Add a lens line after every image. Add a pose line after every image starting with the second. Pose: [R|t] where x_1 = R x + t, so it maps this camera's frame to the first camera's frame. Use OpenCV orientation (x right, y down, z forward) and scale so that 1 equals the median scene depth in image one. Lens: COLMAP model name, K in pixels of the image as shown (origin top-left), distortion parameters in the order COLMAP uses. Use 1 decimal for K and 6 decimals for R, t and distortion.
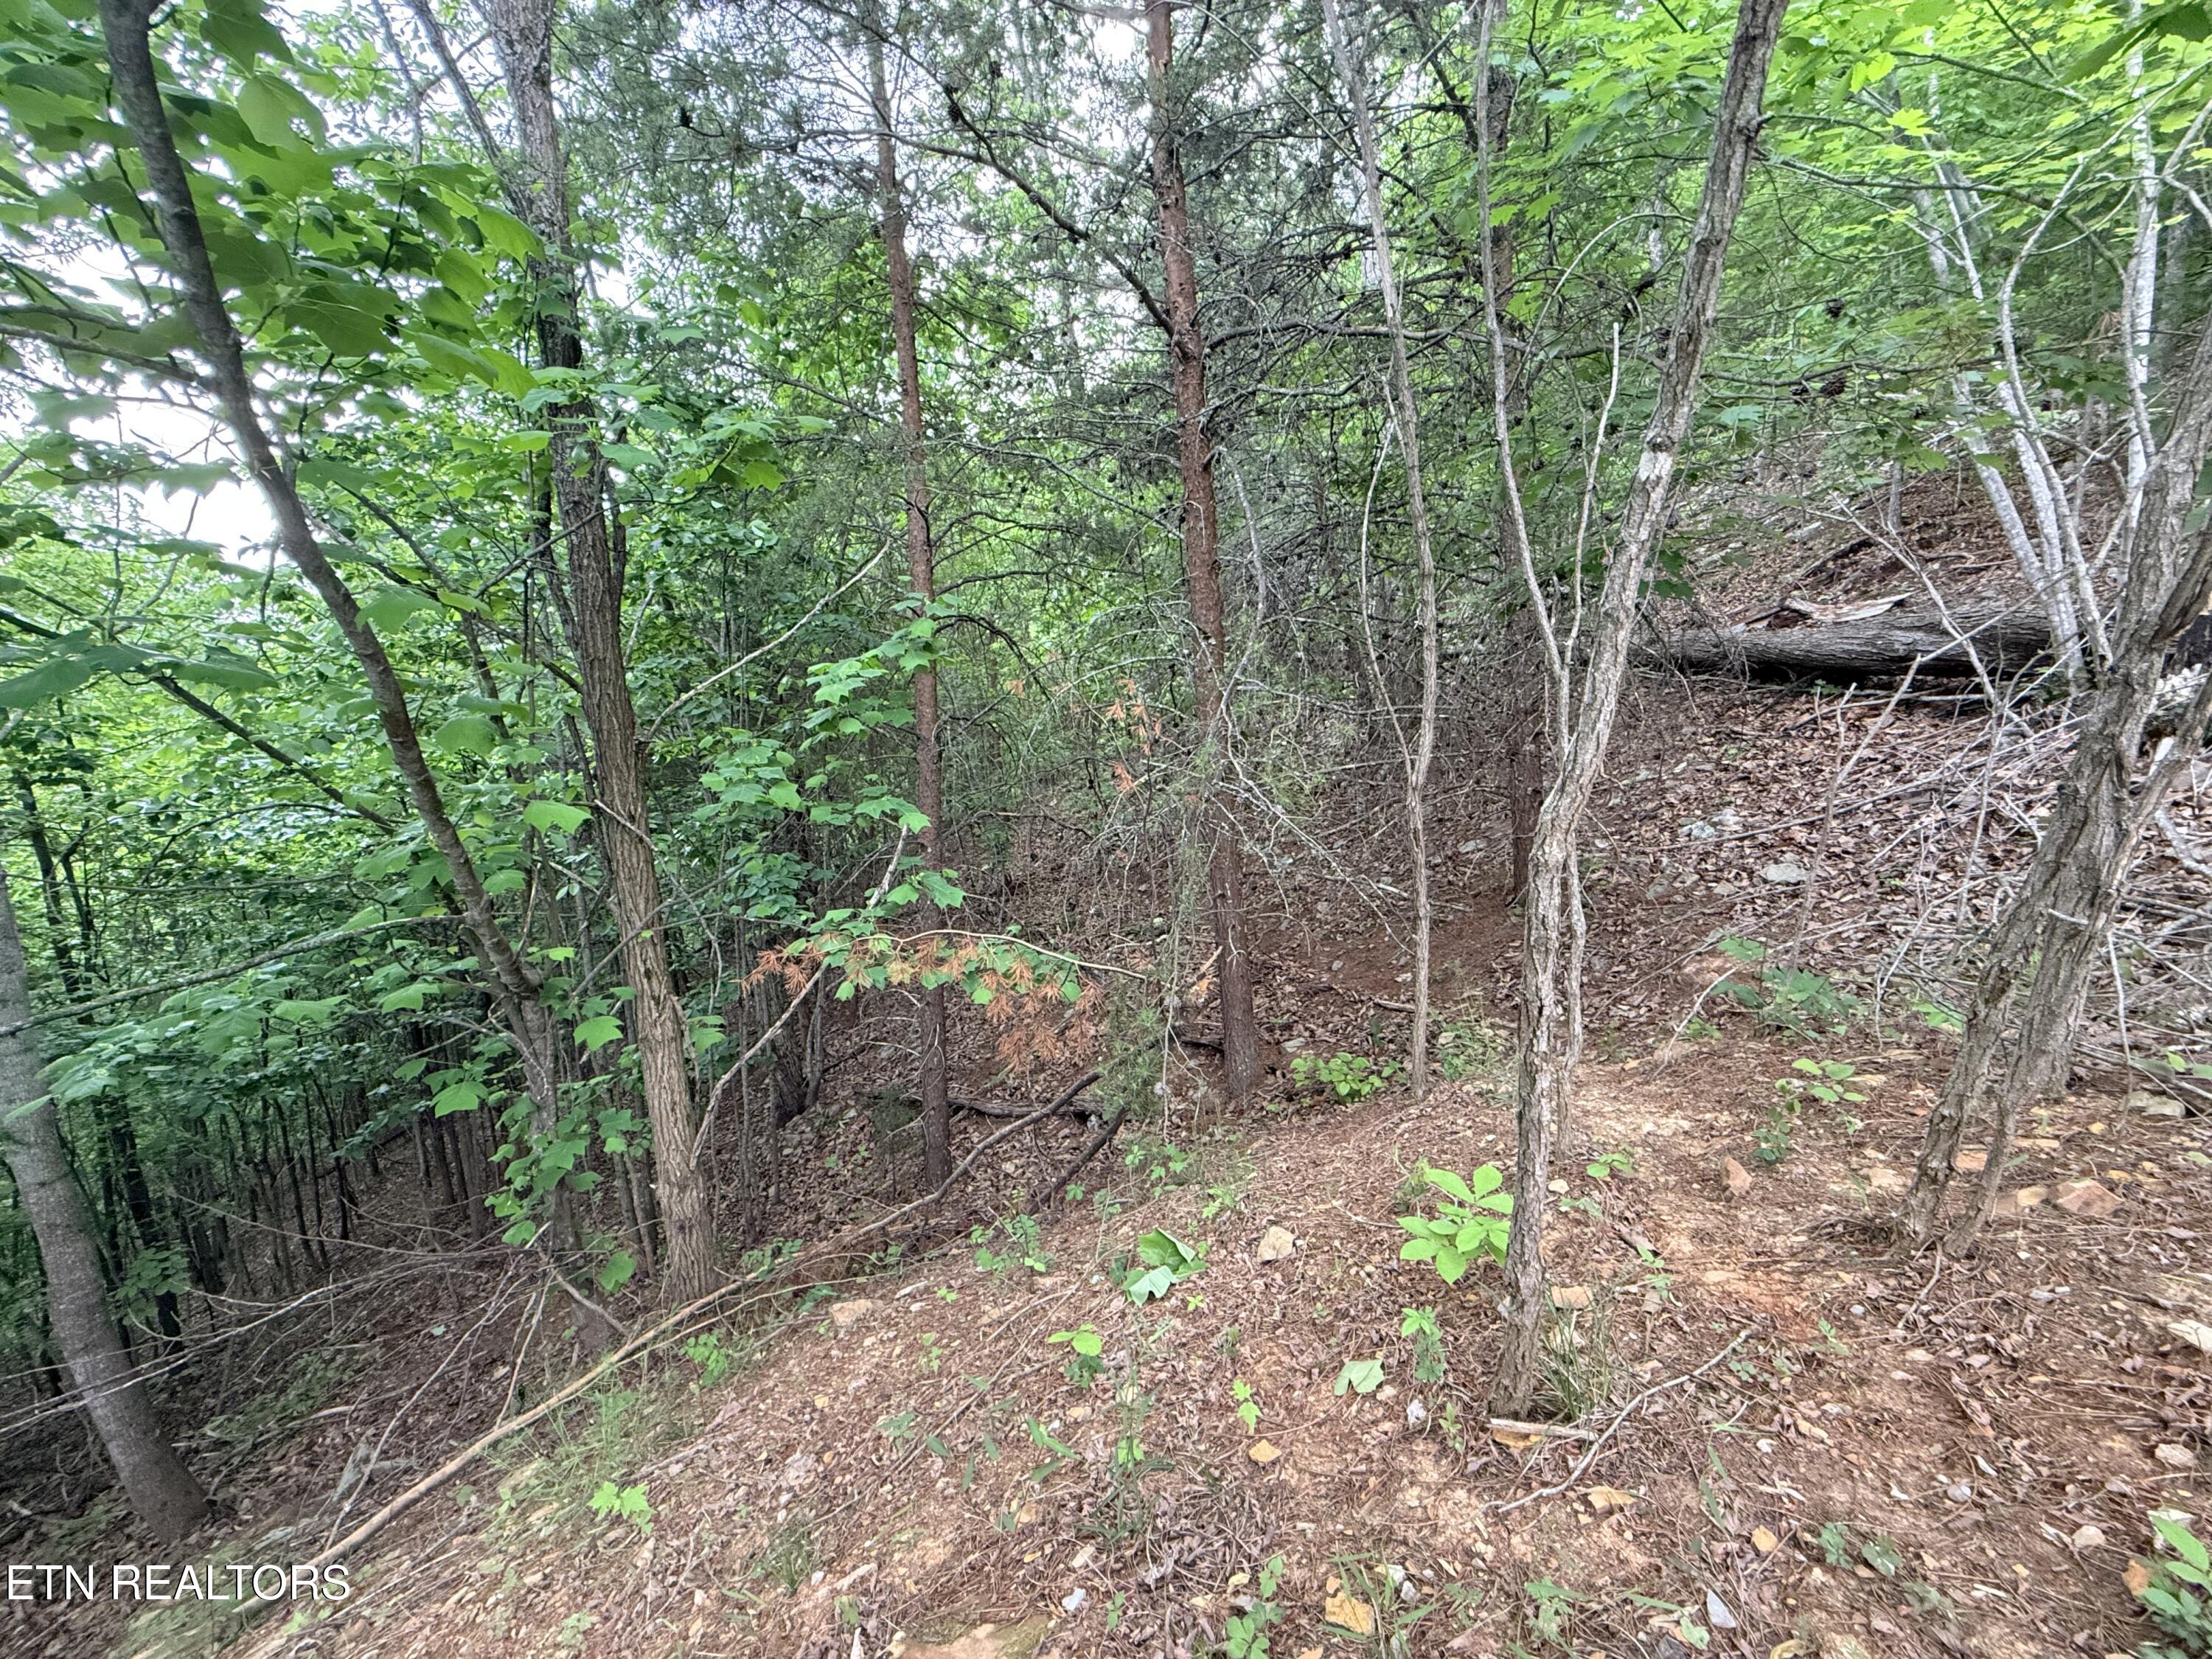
lens RADIAL K [[875.0, 0, 1105.0], [0, 875.0, 833.0], [0, 0, 1]] dist [-0.000626, 0.000254]
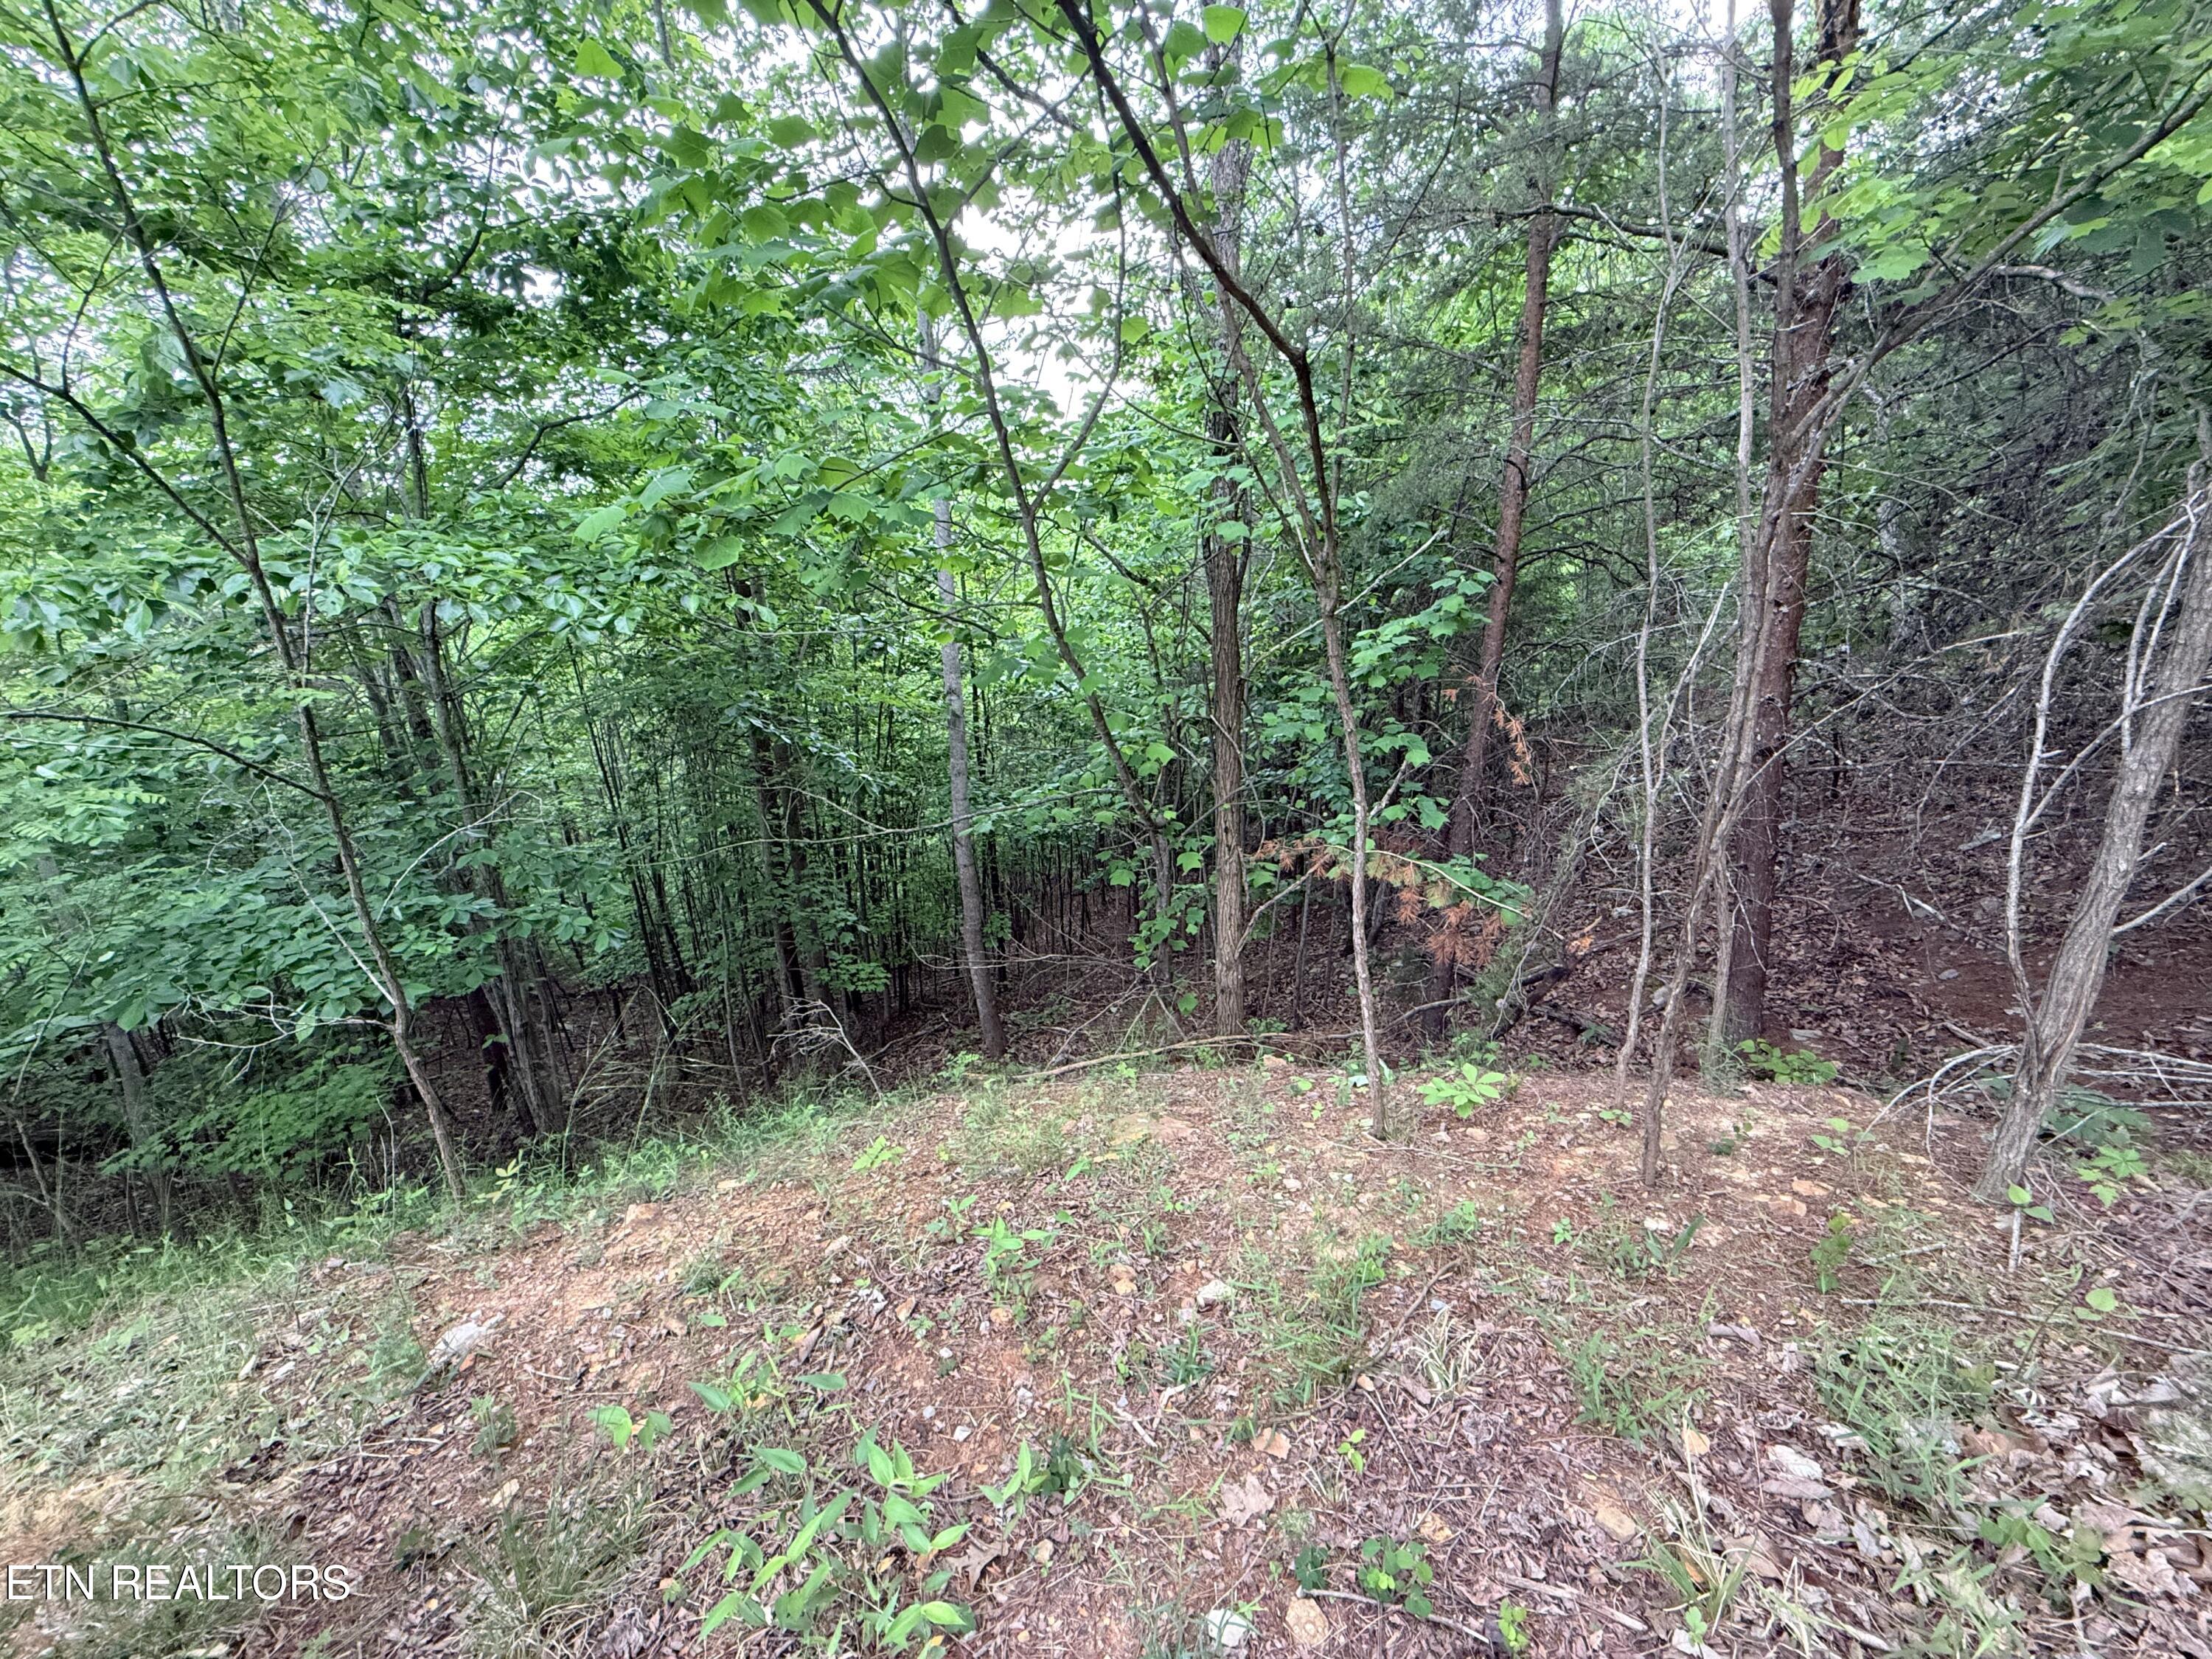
lens RADIAL K [[875.0, 0, 1102.7], [0, 875.0, 825.9], [0, 0, 1]] dist [-0.000626, 0.000254]
pose [[0.738684, 0.211405, -0.640042, 0.296289], [-0.101352, 0.973584, 0.204602, -0.136689], [0.666389, -0.086267, 0.740597, -0.281698]]
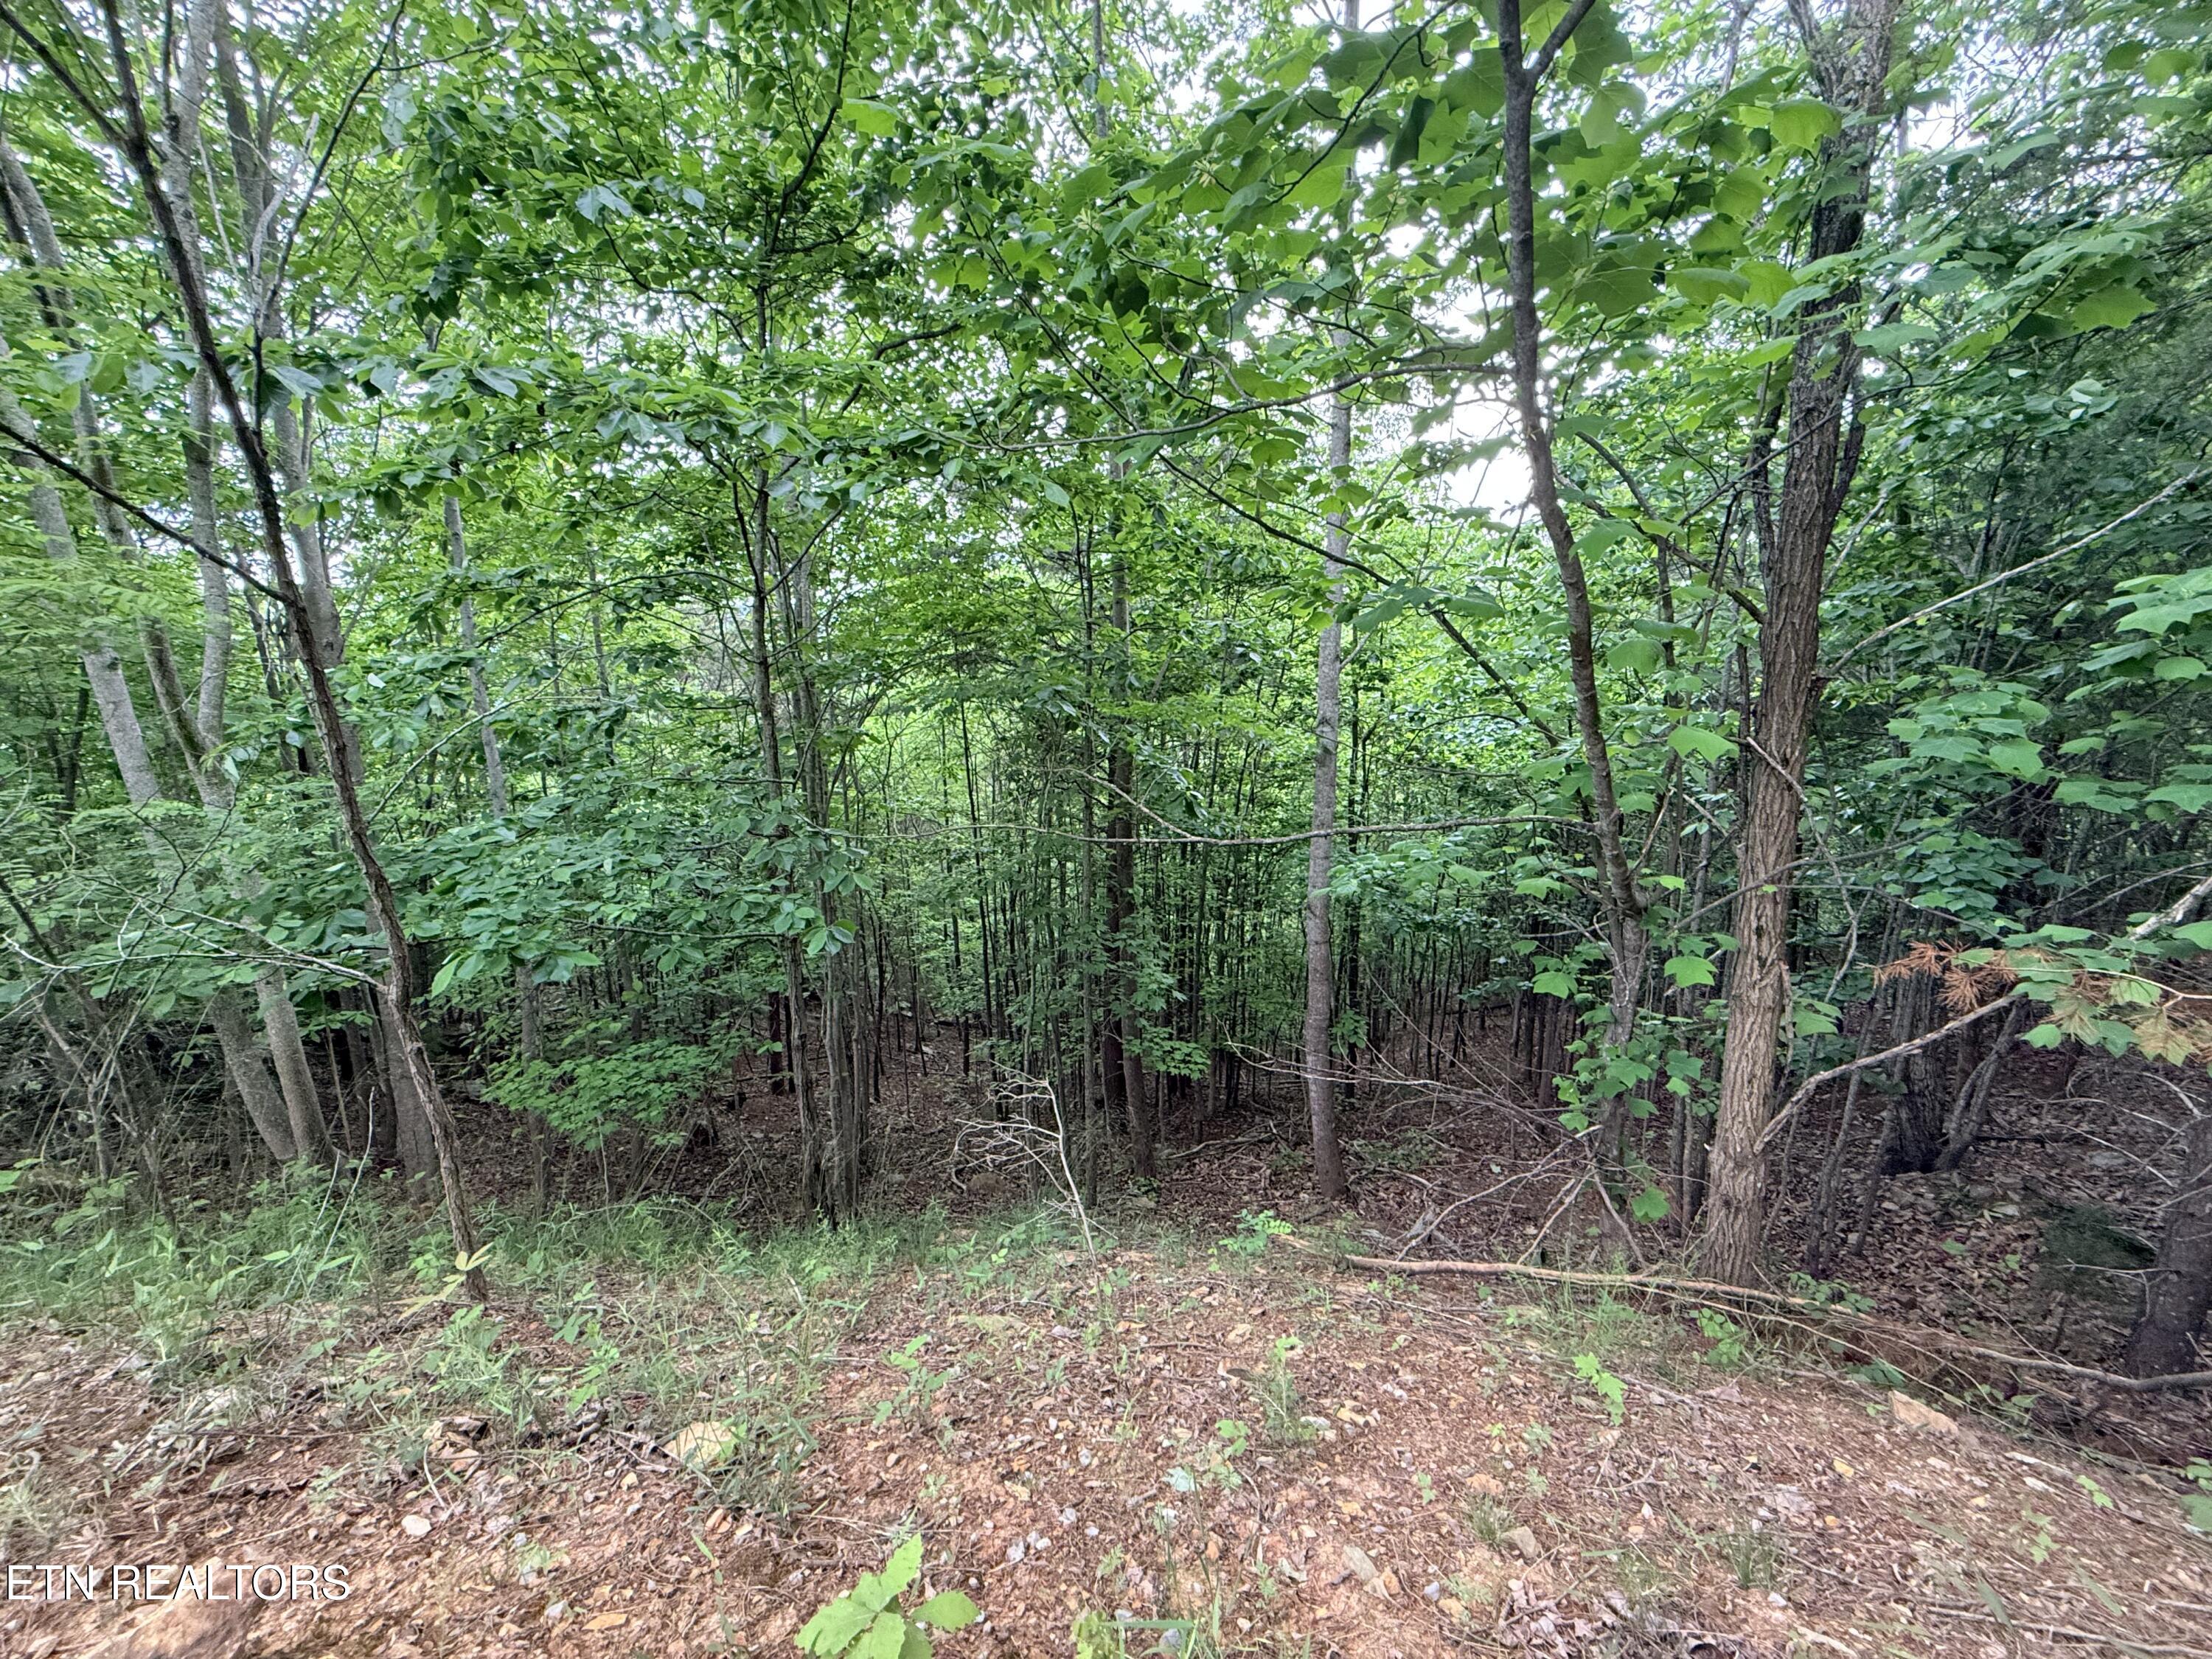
lens RADIAL K [[875.0, 0, 1103.1], [0, 875.0, 827.3], [0, 0, 1]] dist [-0.000626, 0.000254]
pose [[0.390476, 0.199811, -0.898668, 0.012711], [-0.143026, 0.977477, 0.155188, 0.010241], [0.909435, 0.067936, 0.410259, -0.012352]]
